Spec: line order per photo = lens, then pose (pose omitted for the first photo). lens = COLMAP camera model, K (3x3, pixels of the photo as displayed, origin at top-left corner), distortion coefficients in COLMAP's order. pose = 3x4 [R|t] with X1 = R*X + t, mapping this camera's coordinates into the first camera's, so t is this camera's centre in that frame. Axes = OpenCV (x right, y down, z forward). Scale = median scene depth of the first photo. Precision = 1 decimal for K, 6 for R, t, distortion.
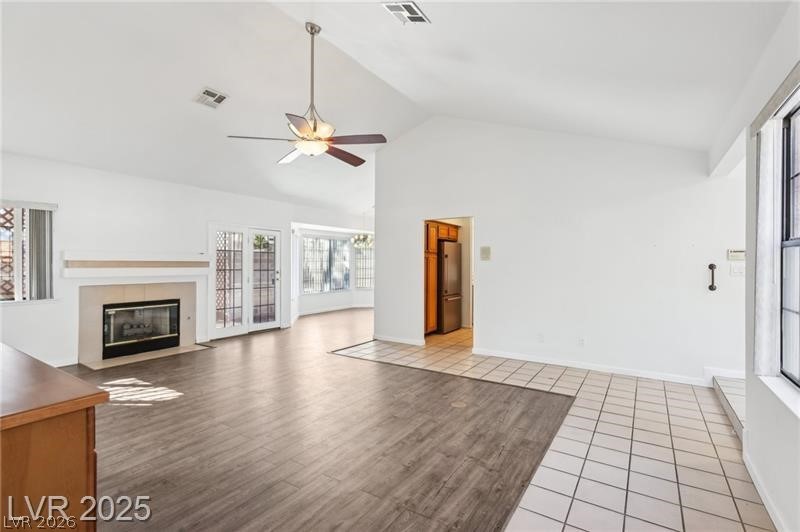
lens RADIAL K [[378.6, 0, 400.4], [0, 378.6, 262.8], [0, 0, 1]] dist [-0.001455, 0.000725]
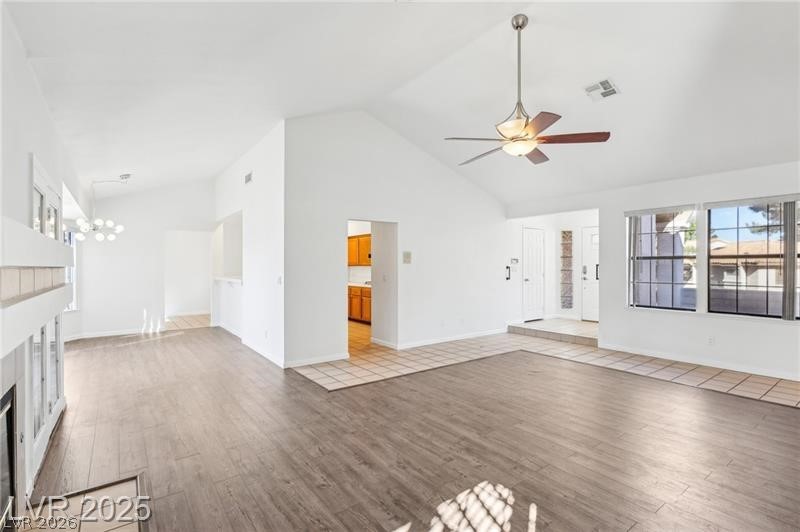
lens RADIAL K [[378.6, 0, 399.9], [0, 378.6, 265.4], [0, 0, 1]] dist [-0.001455, 0.000725]
pose [[0.346949, -0.003038, 0.937879, -0.988644], [0.002525, 0.999994, 0.002305, -0.005363], [-0.937881, 0.001568, 0.346955, 0.755821]]
